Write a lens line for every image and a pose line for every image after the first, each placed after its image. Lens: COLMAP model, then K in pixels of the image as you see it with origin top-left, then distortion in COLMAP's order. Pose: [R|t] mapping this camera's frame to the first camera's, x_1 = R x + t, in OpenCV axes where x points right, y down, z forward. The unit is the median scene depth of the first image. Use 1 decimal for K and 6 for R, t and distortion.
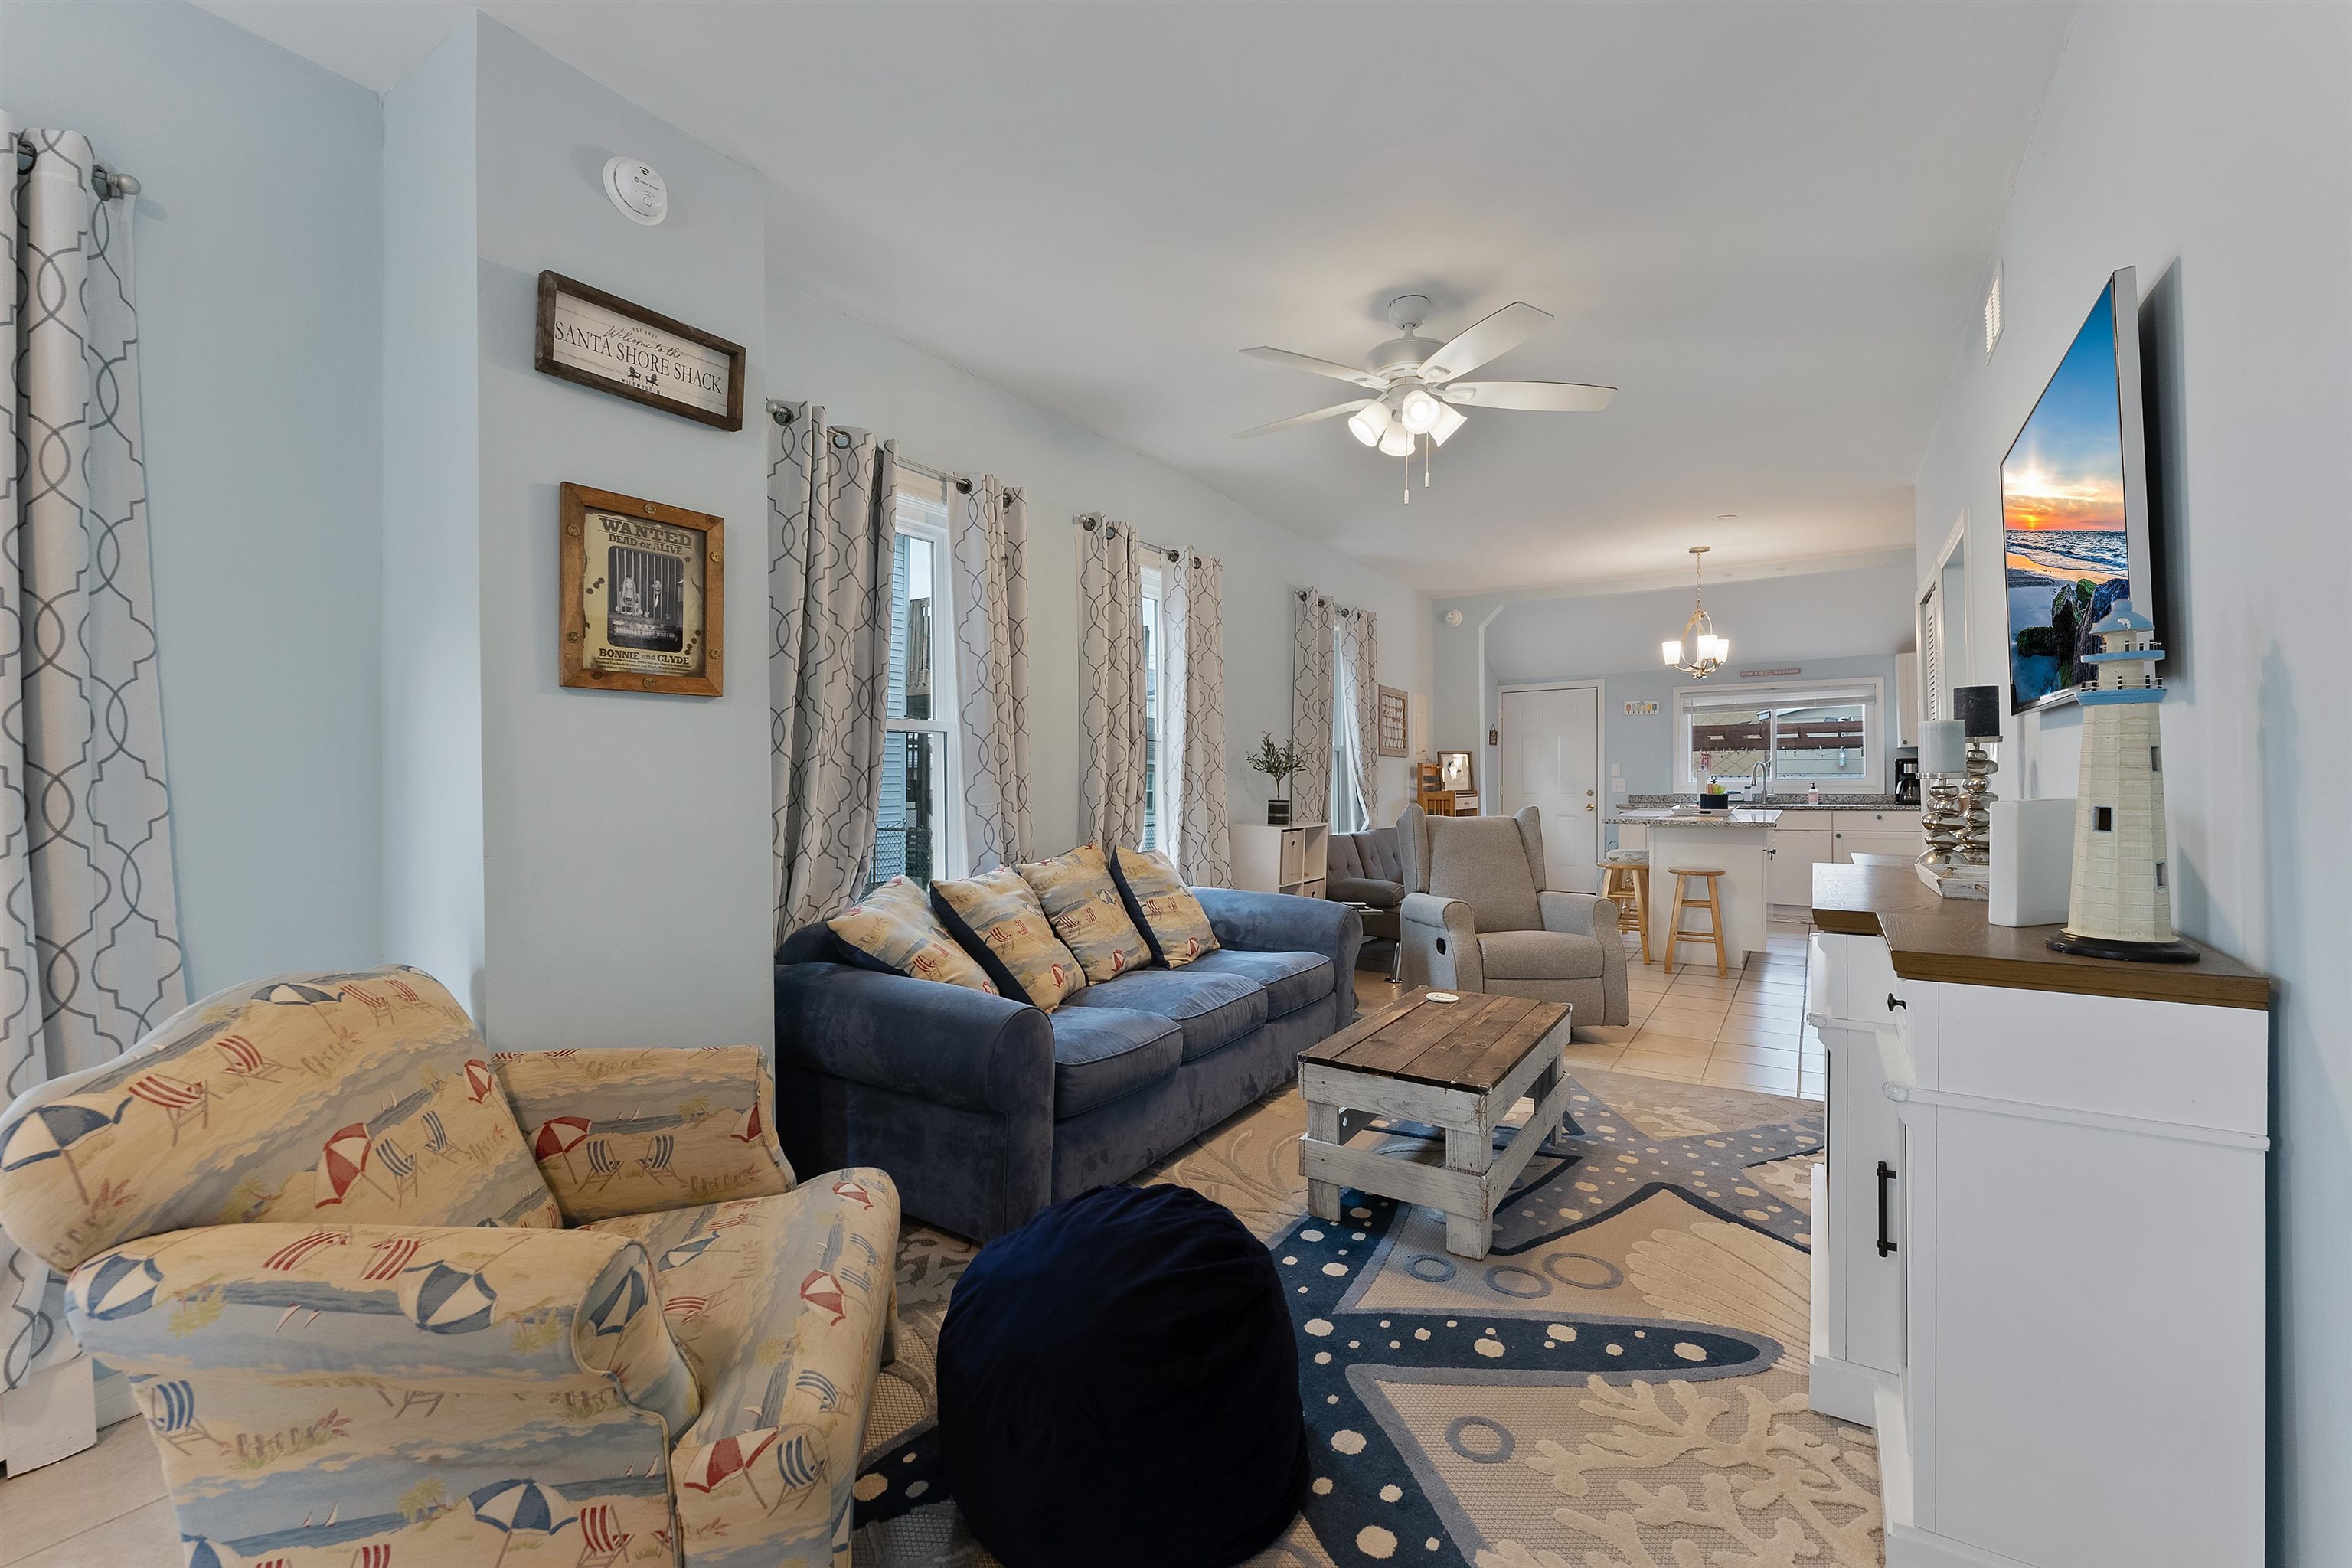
lens RADIAL K [[945.1, 0, 1191.7], [0, 945.1, 781.2], [0, 0, 1]] dist [0.000115, -0.000439]
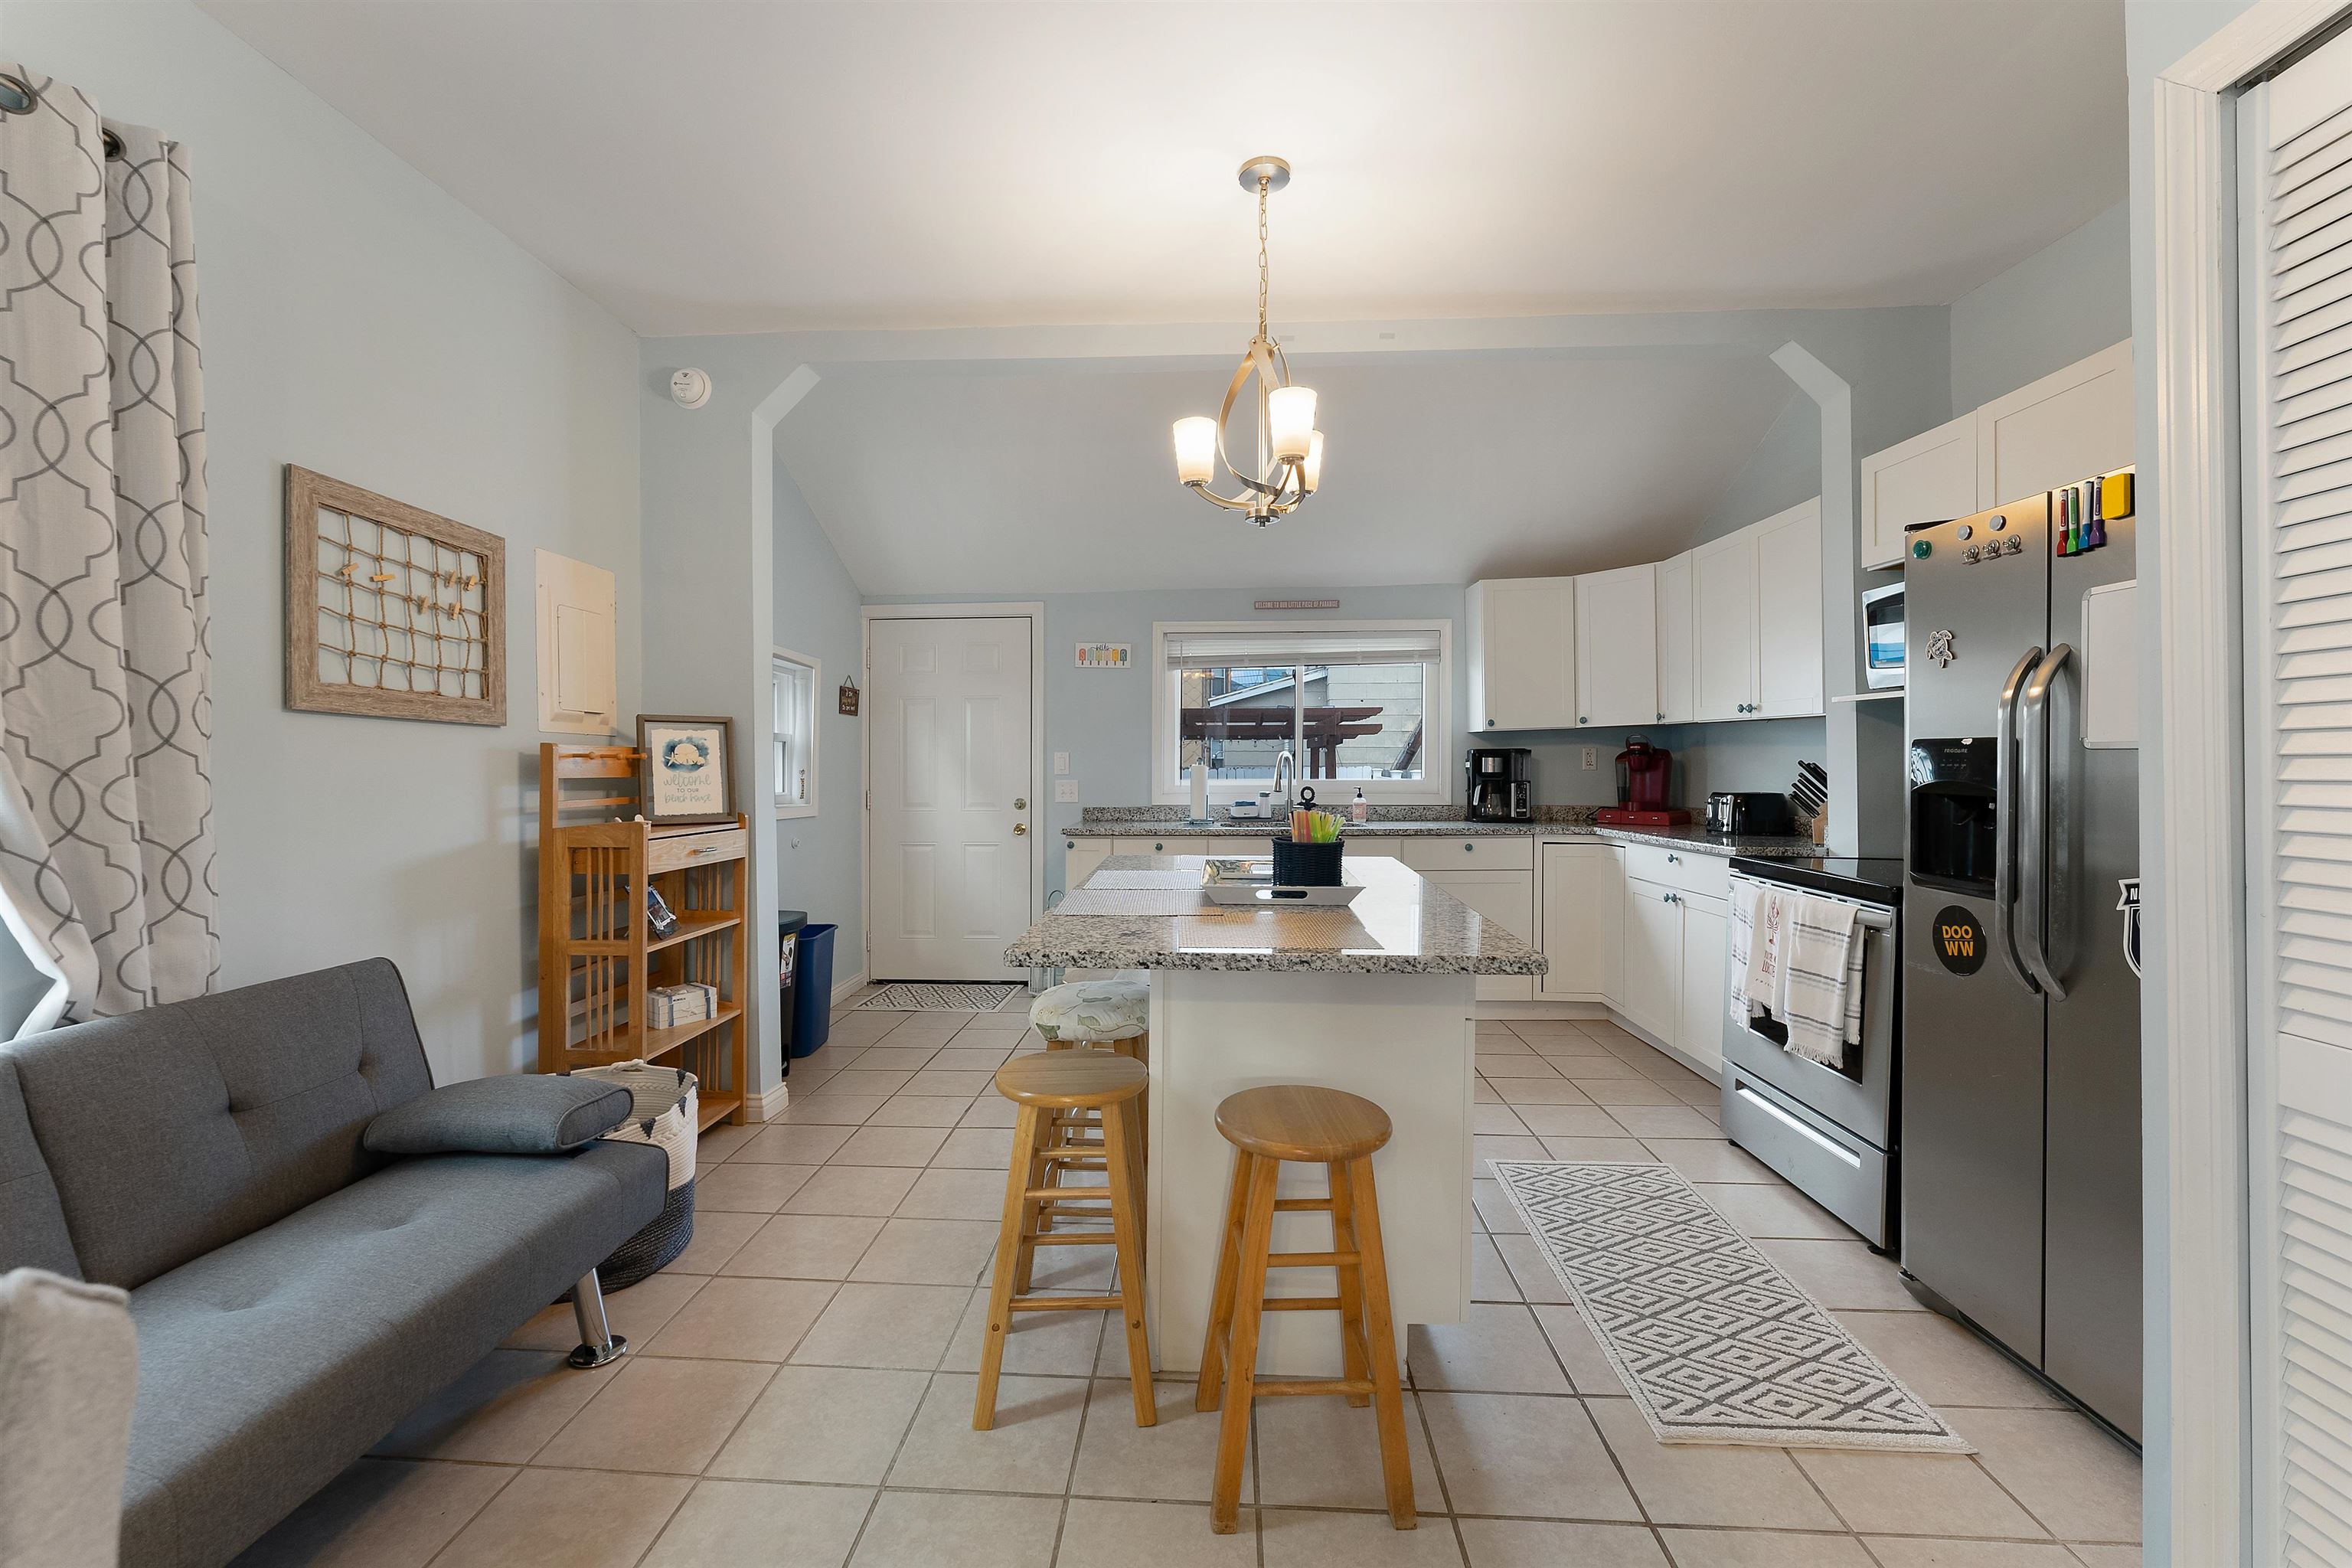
lens RADIAL K [[945.1, 0, 1177.4], [0, 945.1, 773.2], [0, 0, 1]] dist [0.000115, -0.000439]
pose [[0.858935, 0.000948, 0.512083, 0.316112], [-0.003118, 0.999989, 0.003378, -0.011917], [-0.512075, -0.004498, 0.858929, 0.691829]]
